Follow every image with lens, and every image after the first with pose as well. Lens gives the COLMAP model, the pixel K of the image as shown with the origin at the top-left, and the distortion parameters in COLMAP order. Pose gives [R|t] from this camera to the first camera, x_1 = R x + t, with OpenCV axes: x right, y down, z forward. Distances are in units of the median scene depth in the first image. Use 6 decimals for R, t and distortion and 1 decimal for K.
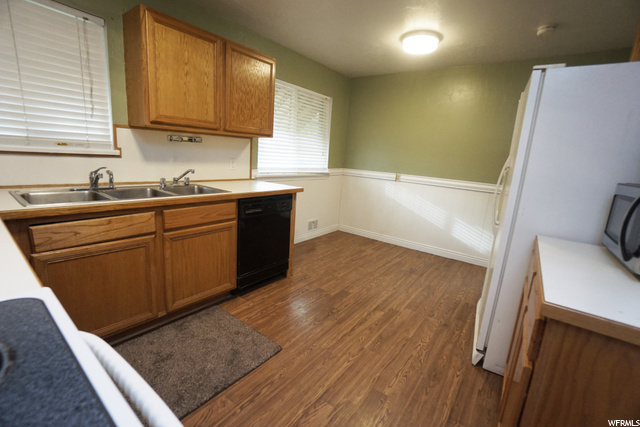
lens RADIAL K [[283.1, 0, 320.8], [0, 283.1, 213.8], [0, 0, 1]] dist [-0.069231, 0.029779]
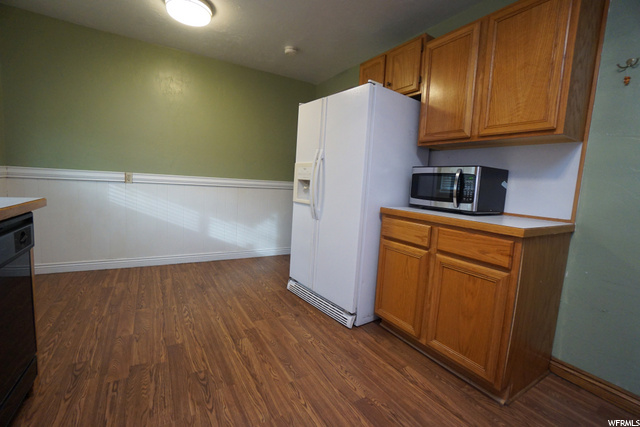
lens RADIAL K [[283.1, 0, 320.8], [0, 283.1, 213.8], [0, 0, 1]] dist [-0.069231, 0.029779]
pose [[0.377505, -0.145380, 0.914524, -0.367932], [0.155303, 0.983551, 0.092246, -0.039138], [-0.912891, 0.107205, 0.393874, 0.442698]]
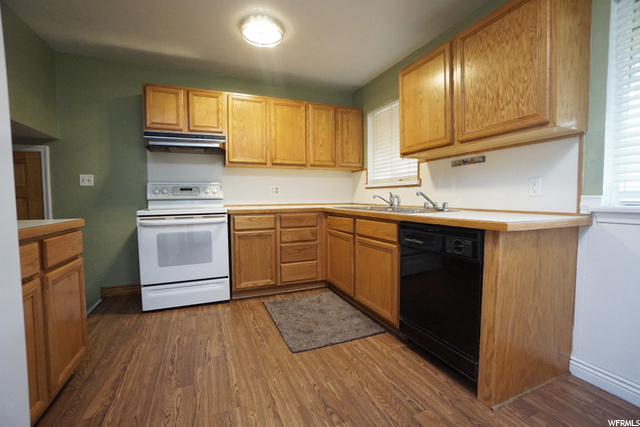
lens RADIAL K [[283.1, 0, 320.8], [0, 283.1, 213.8], [0, 0, 1]] dist [-0.069231, 0.029779]
pose [[-0.504990, -0.016730, -0.862963, 0.533643], [-0.203934, 0.973817, 0.100459, -0.103735], [0.838687, 0.226718, -0.495179, 1.125811]]
